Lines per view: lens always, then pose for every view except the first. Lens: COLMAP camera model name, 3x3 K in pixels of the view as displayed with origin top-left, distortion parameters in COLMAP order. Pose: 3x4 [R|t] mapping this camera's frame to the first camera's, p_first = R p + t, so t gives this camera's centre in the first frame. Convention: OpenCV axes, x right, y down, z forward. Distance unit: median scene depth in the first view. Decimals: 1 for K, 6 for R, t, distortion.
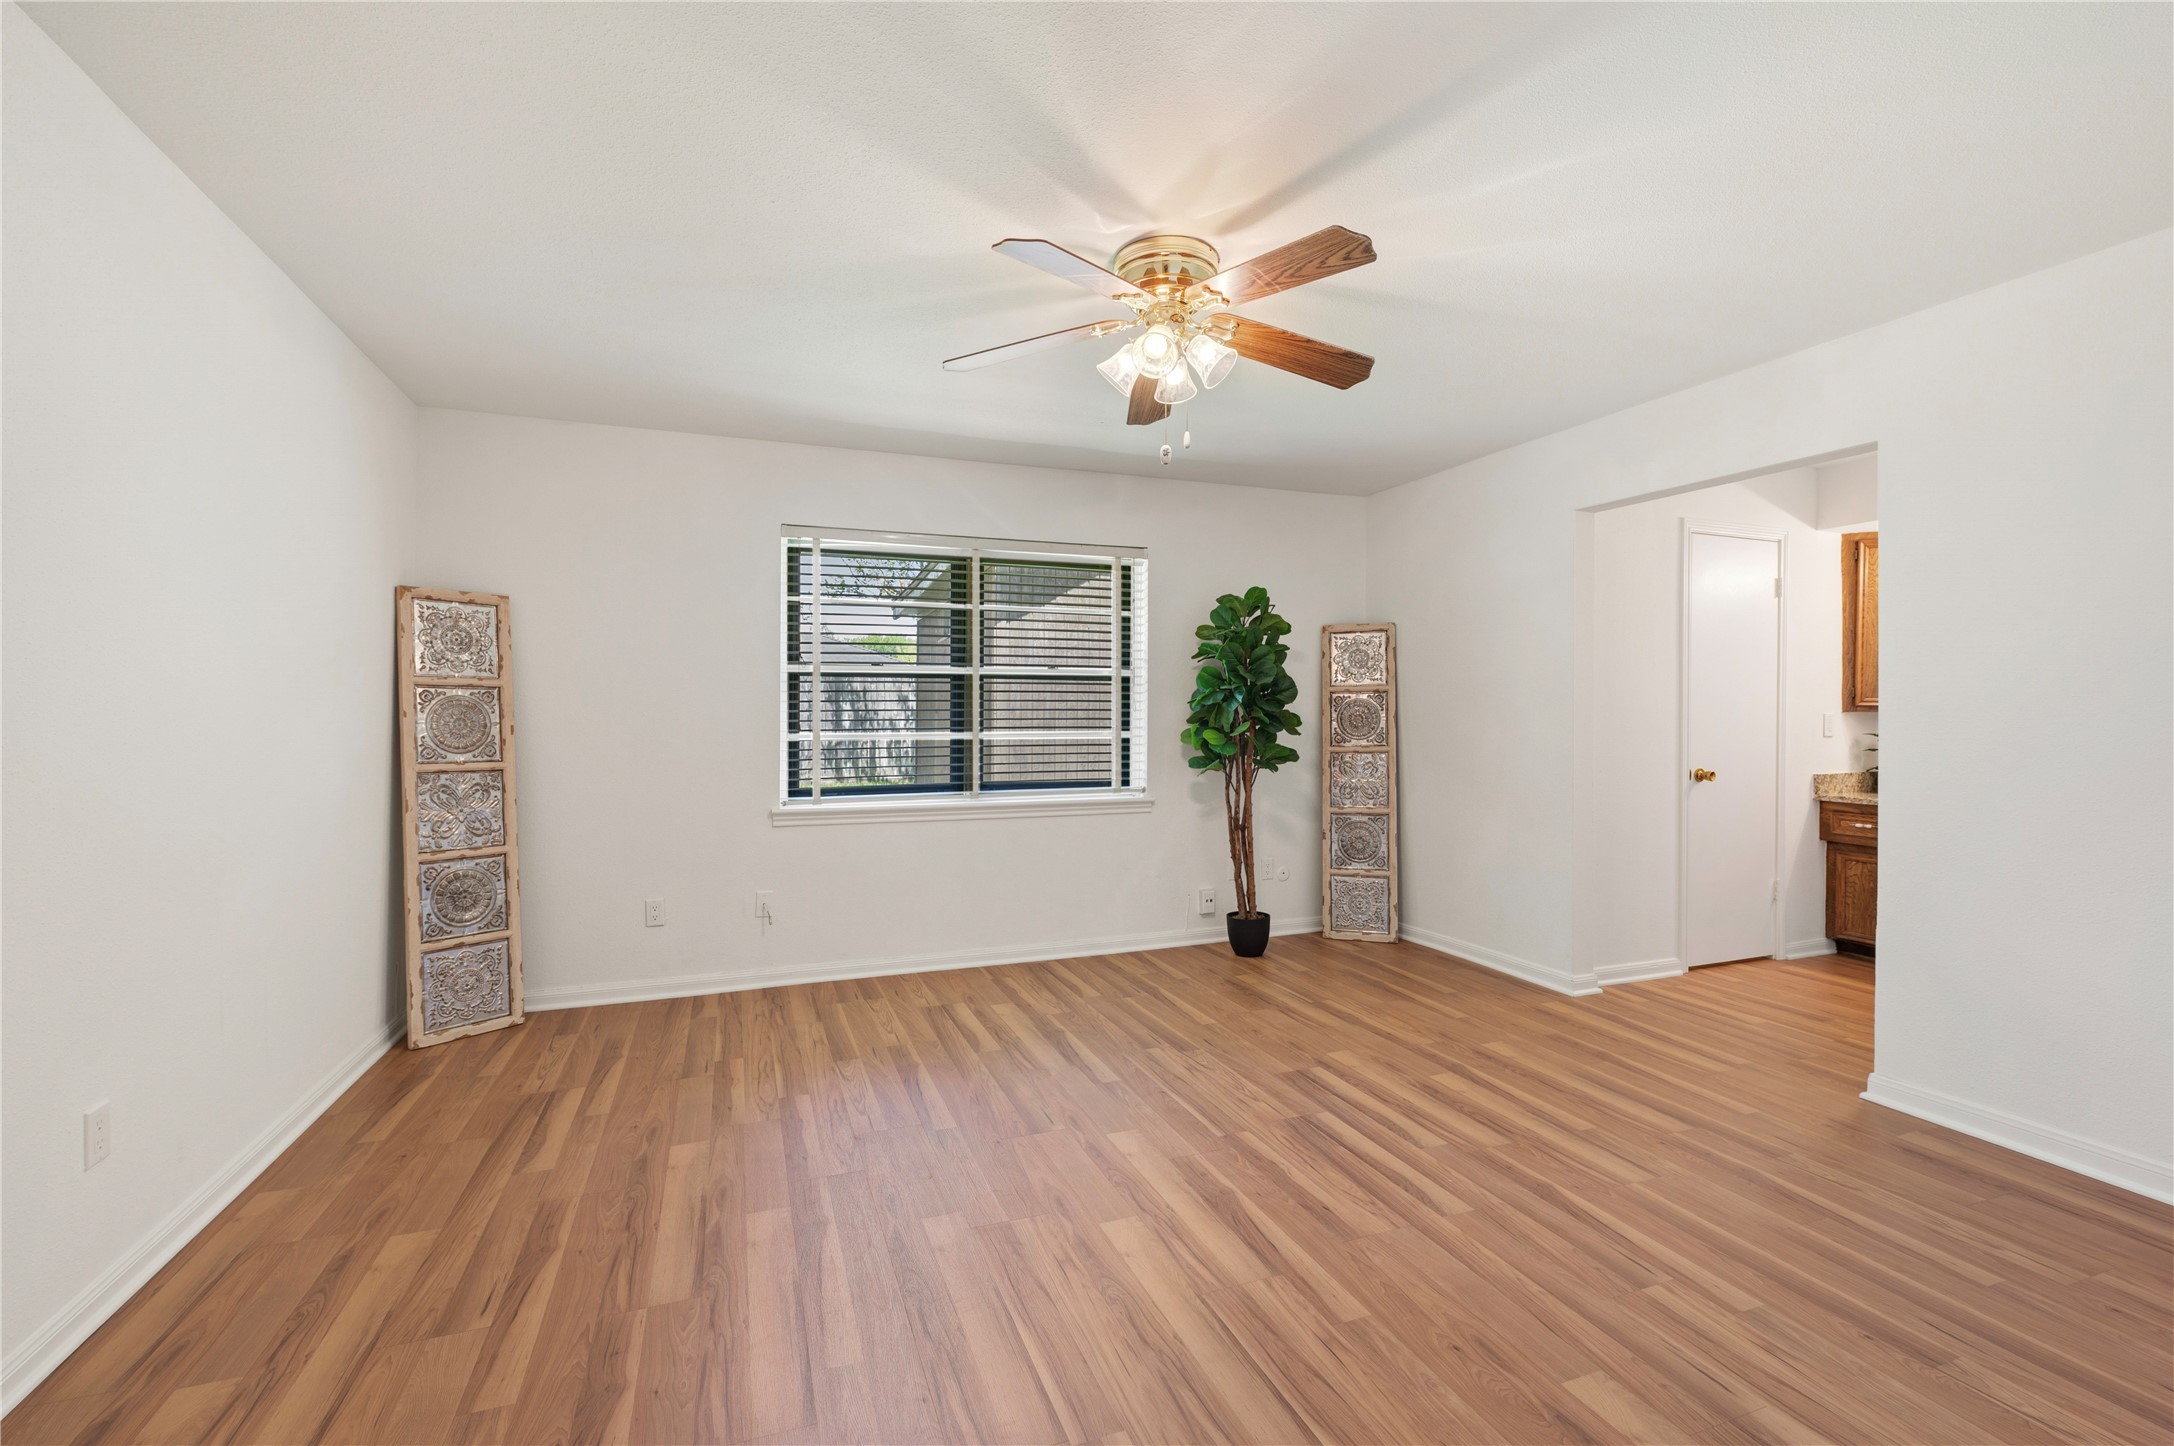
lens RADIAL K [[919.8, 0, 1094.2], [0, 919.8, 720.2], [0, 0, 1]] dist [0.014274, -0.000045]
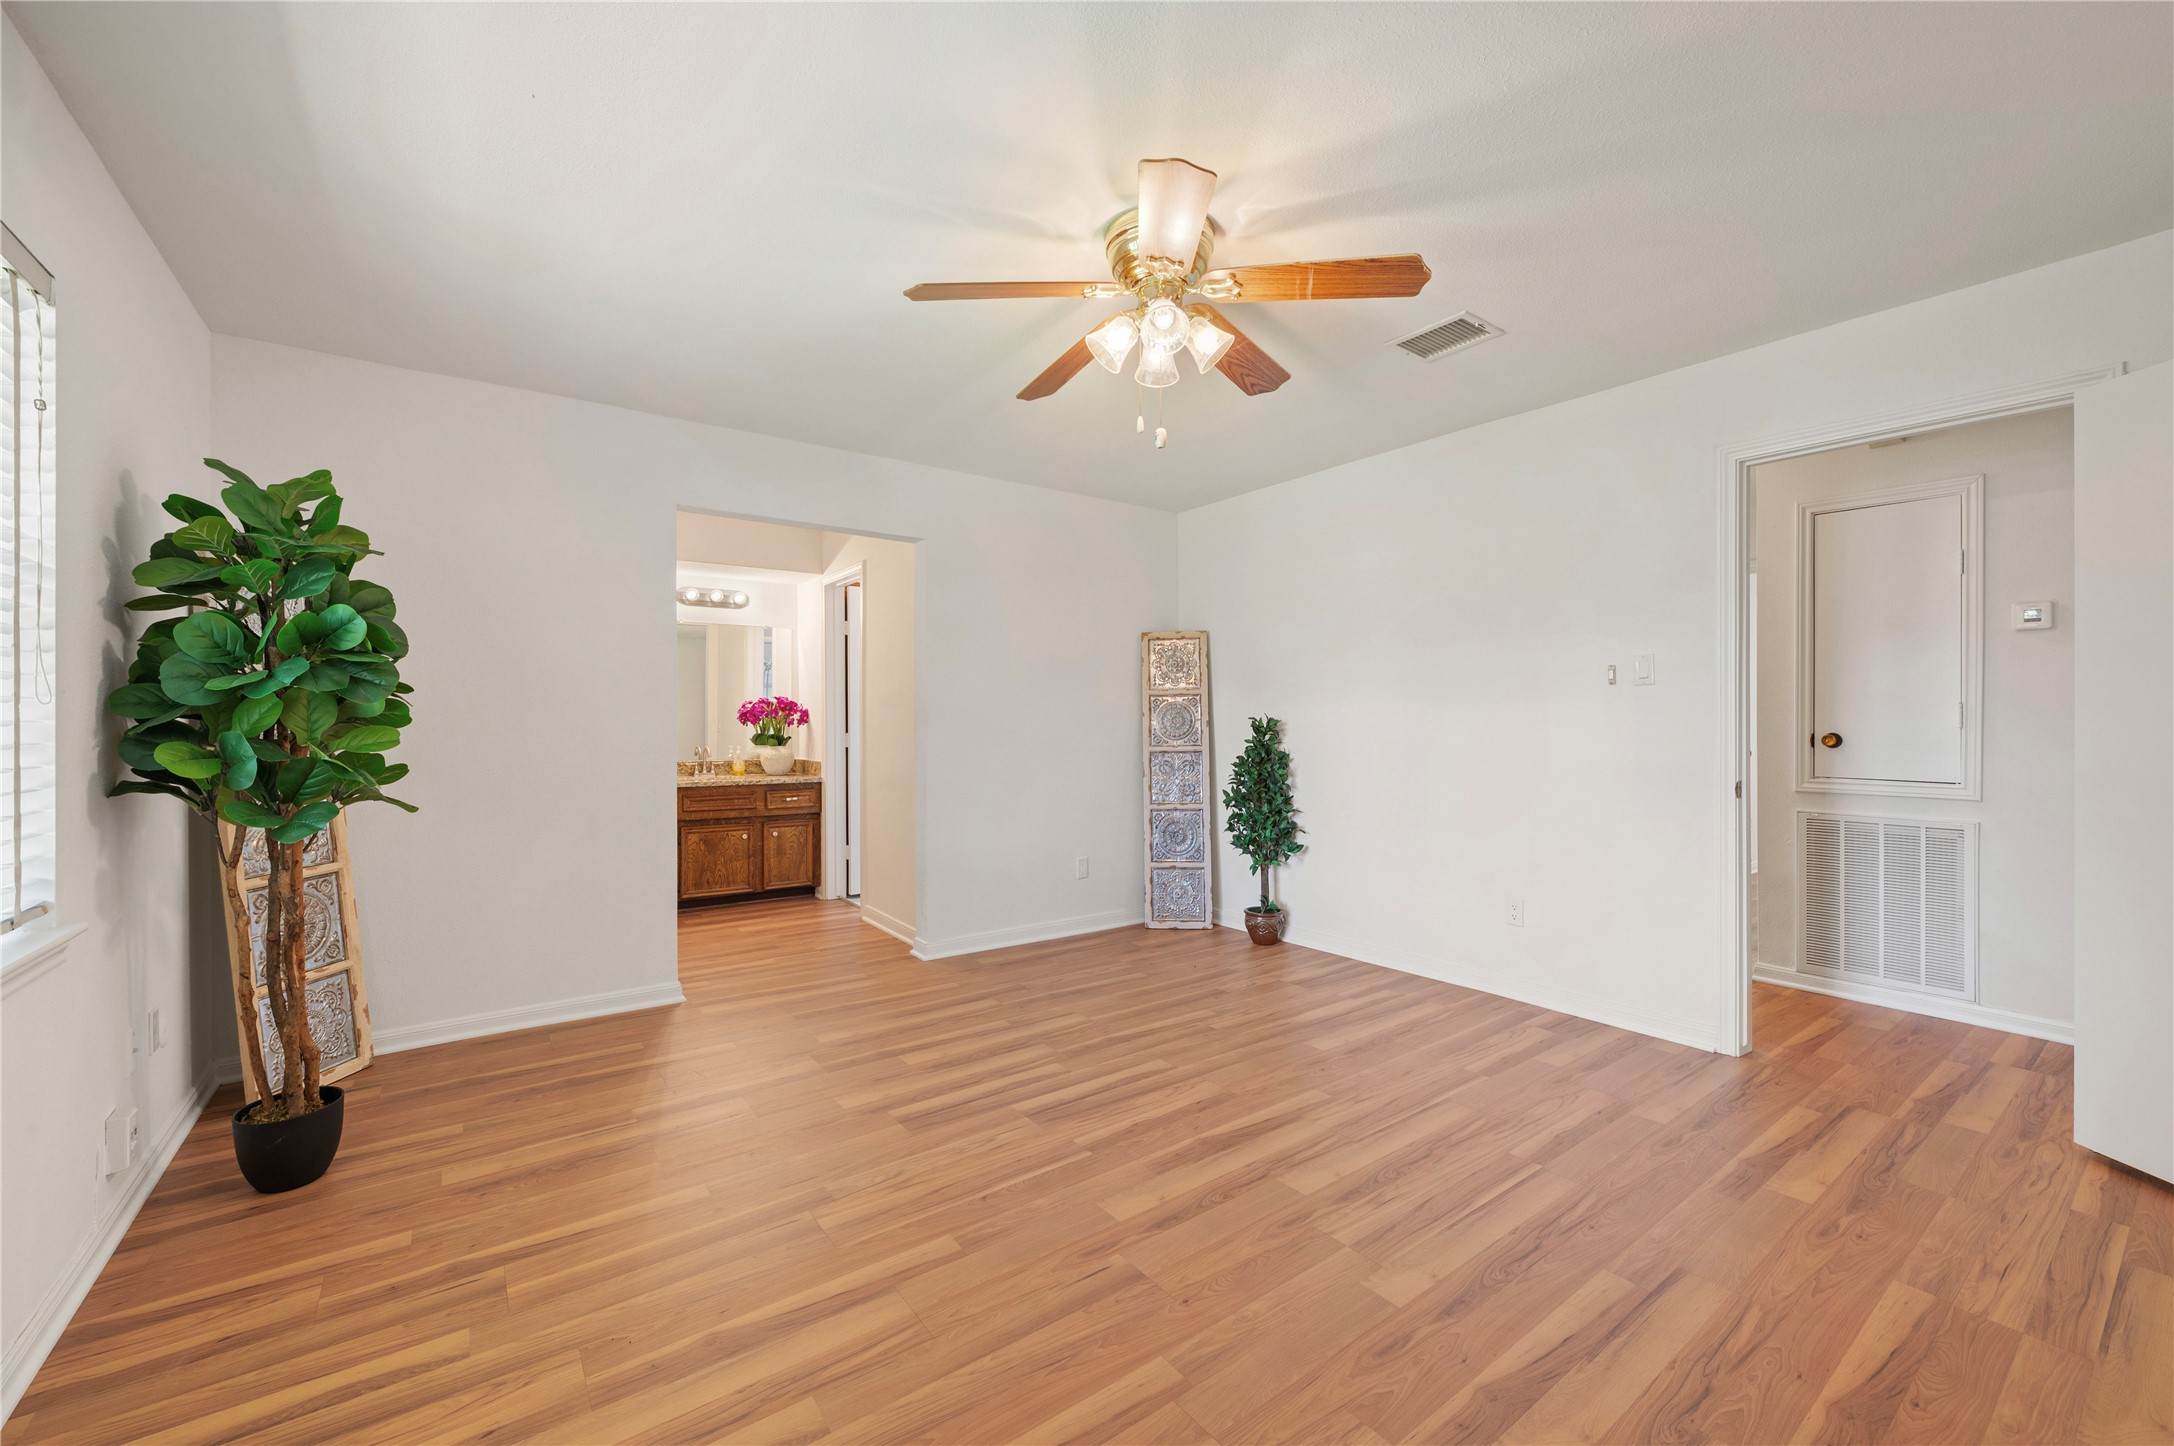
lens RADIAL K [[879.0, 0, 1097.9], [0, 879.0, 724.2], [0, 0, 1]] dist [0.003392, -0.000411]
pose [[-0.270503, -0.003994, 0.962711, -0.766674], [0.002845, 0.999984, 0.004948, 0.004293], [-0.962715, 0.004078, -0.270488, 1.287468]]
